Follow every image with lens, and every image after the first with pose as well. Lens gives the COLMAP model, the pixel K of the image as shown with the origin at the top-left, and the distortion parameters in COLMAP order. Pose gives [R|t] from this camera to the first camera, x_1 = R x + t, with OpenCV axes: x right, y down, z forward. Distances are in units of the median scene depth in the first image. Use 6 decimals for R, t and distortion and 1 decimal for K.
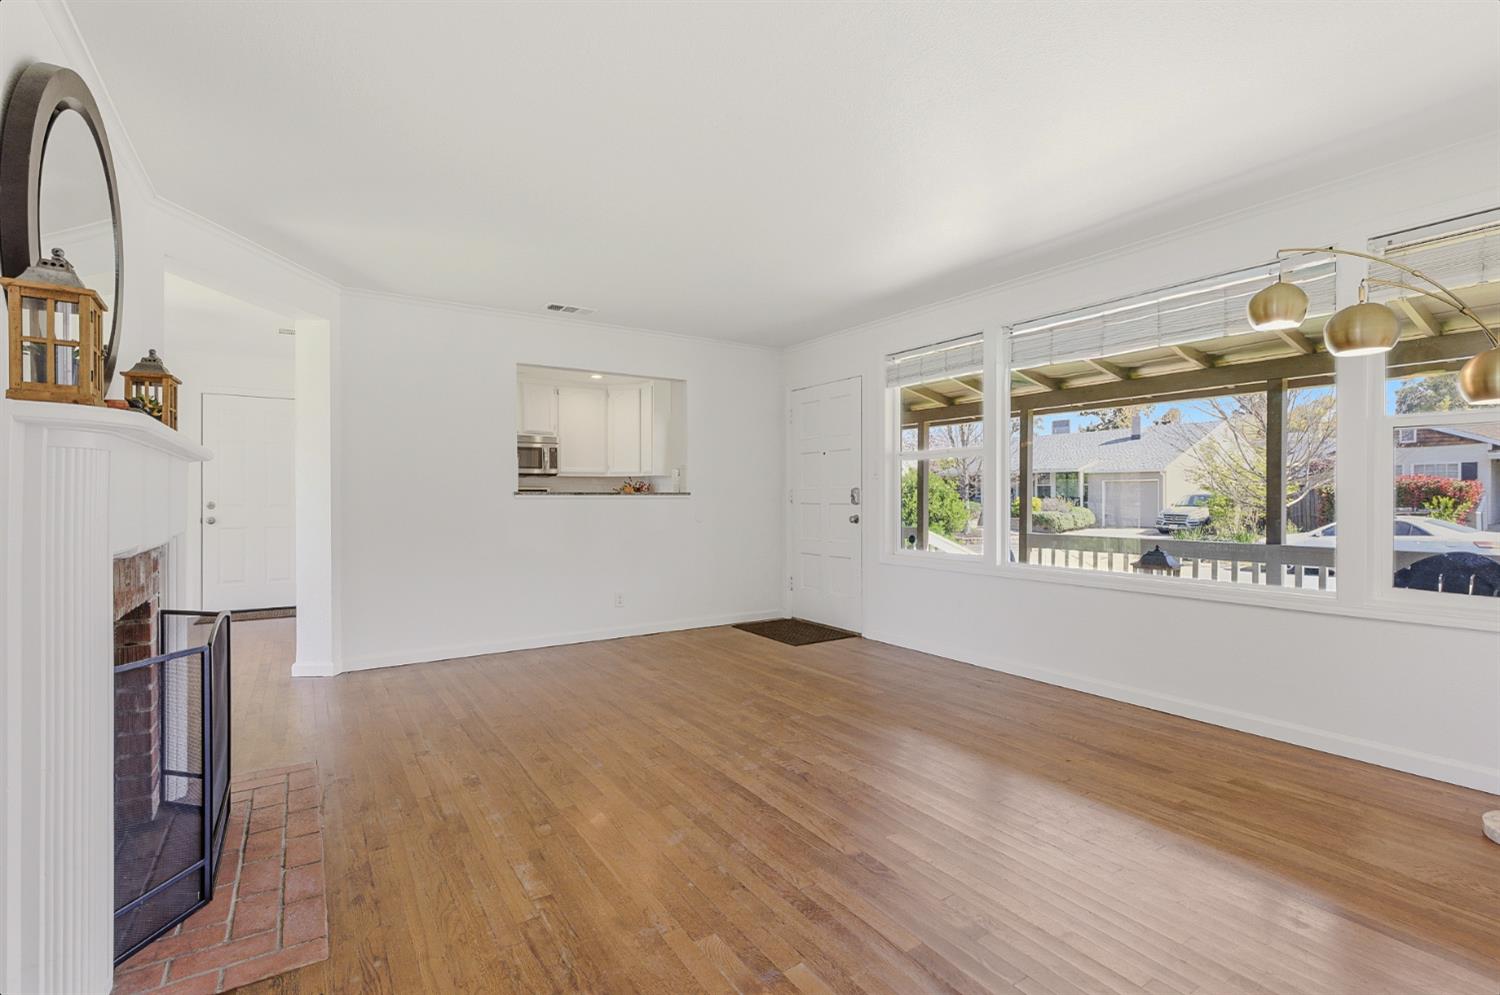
lens RADIAL K [[686.3, 0, 762.3], [0, 686.3, 488.4], [0, 0, 1]] dist [0.000776, 0.000170]
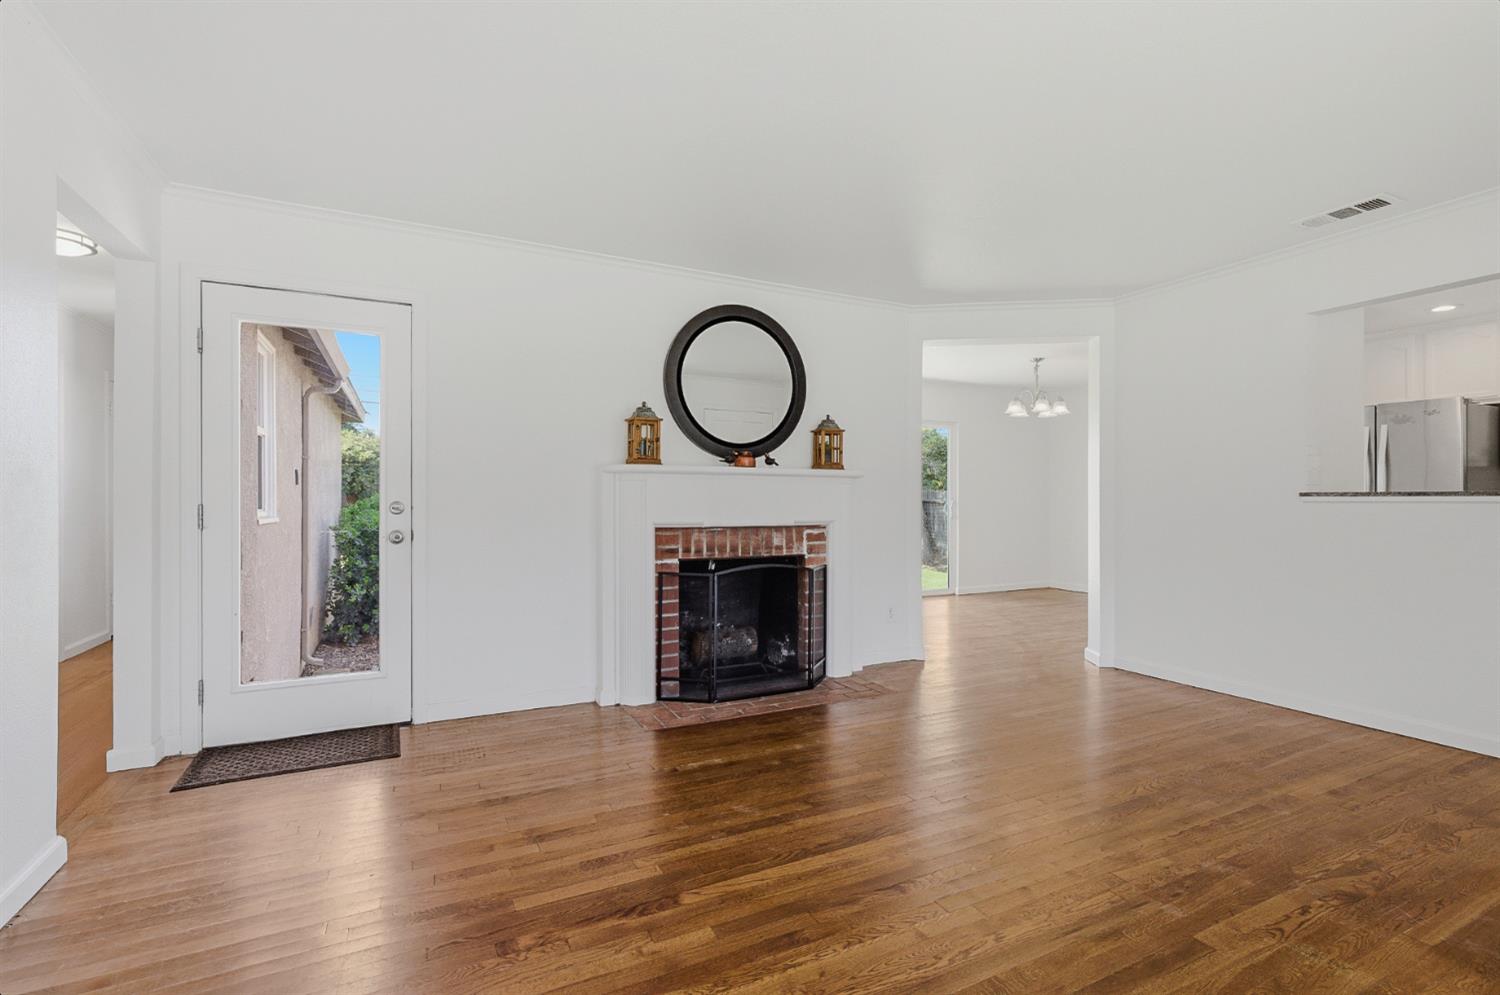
lens RADIAL K [[686.3, 0, 757.3], [0, 686.3, 504.6], [0, 0, 1]] dist [0.000776, 0.000170]
pose [[-0.125116, 0.008655, -0.992104, 0.563333], [0.014028, 0.999877, 0.006954, 0.006922], [0.992043, -0.013048, -0.125222, 0.681699]]
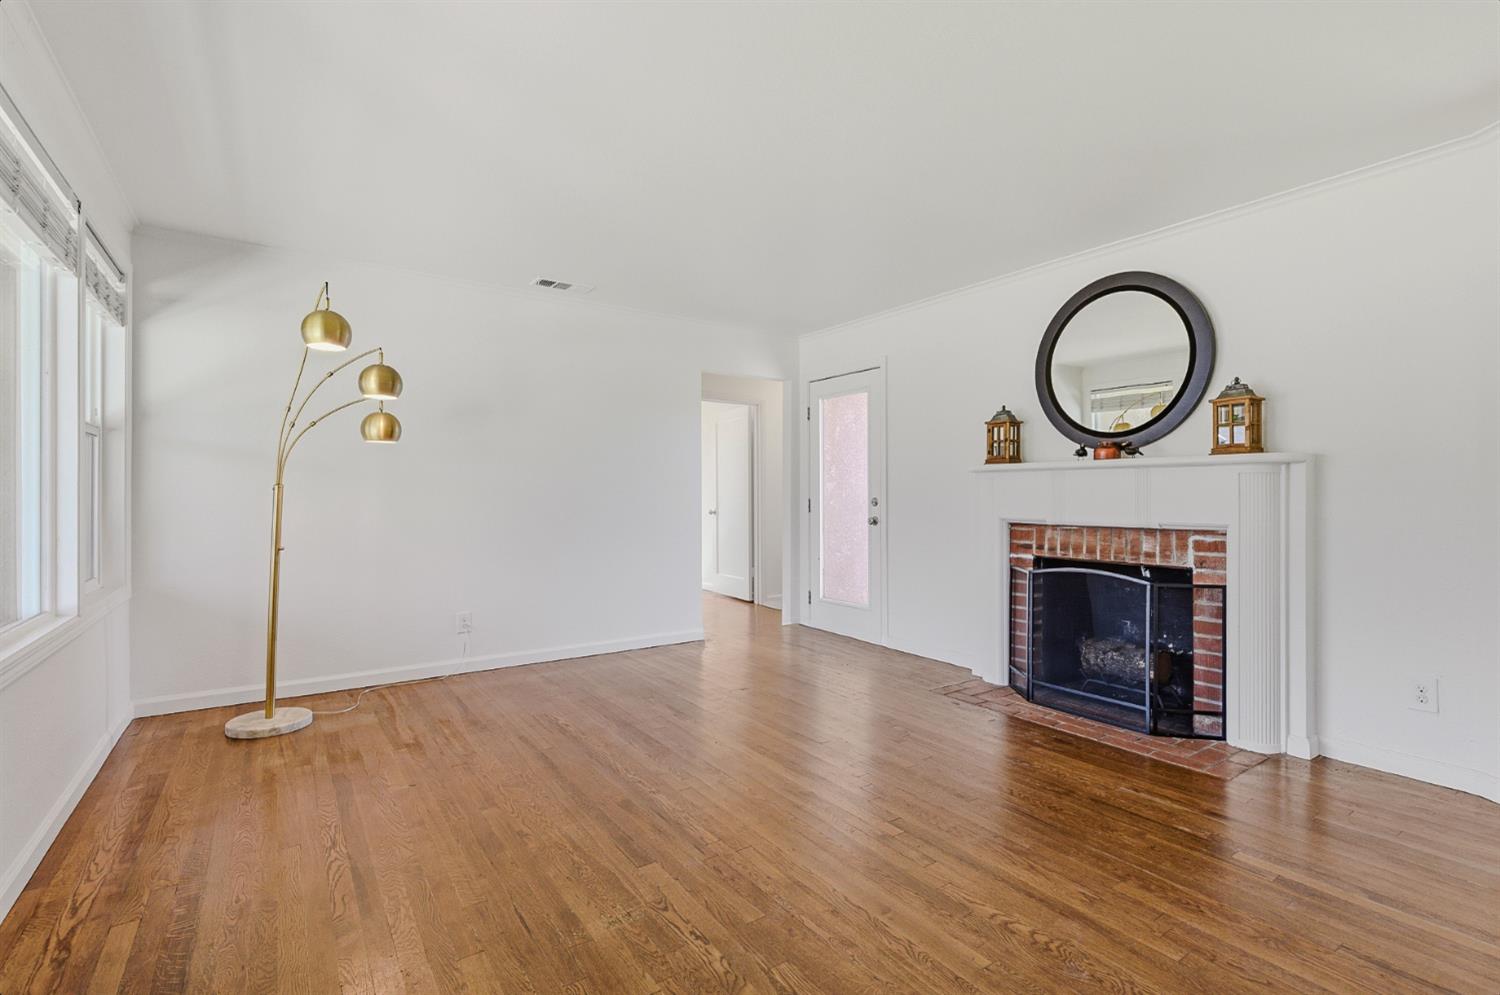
lens RADIAL K [[686.3, 0, 756.7], [0, 686.3, 501.1], [0, 0, 1]] dist [0.000776, 0.000170]
pose [[-0.999878, 0.001317, -0.015582, 0.001577], [0.001462, 0.999956, -0.009293, 0.021267], [0.015569, -0.009315, -0.999835, 1.458559]]
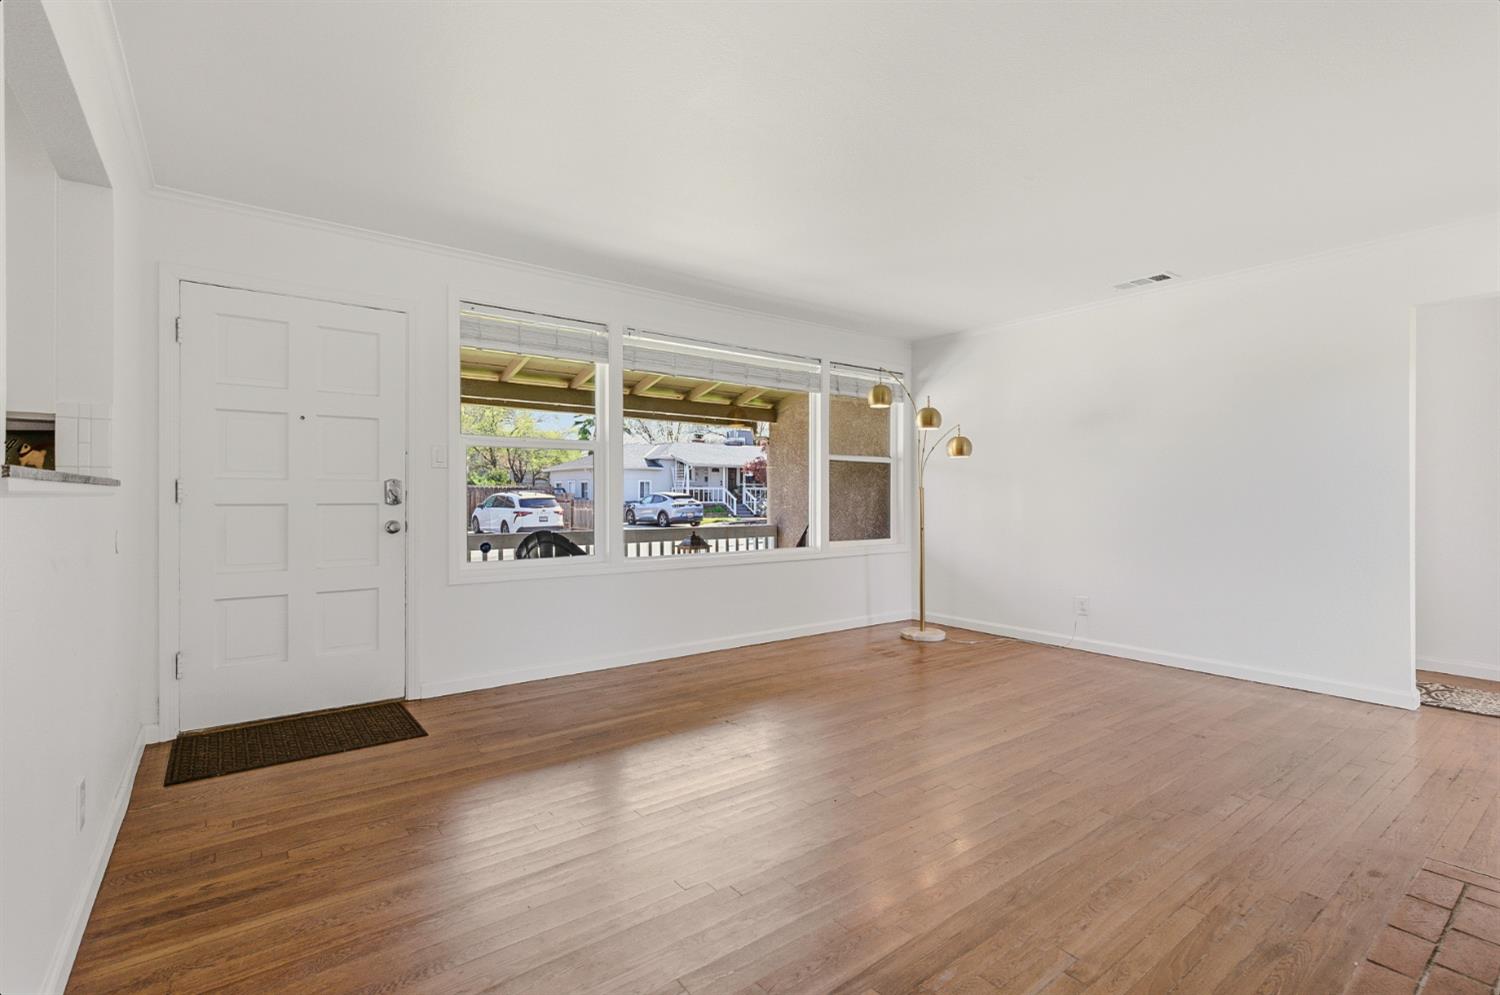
lens RADIAL K [[686.3, 0, 753.0], [0, 686.3, 503.3], [0, 0, 1]] dist [0.000776, 0.000170]
pose [[-0.062457, -0.009441, 0.998003, -0.788024], [-0.014268, 0.999862, 0.008566, 0.015263], [-0.997946, -0.013704, -0.062583, 1.012024]]
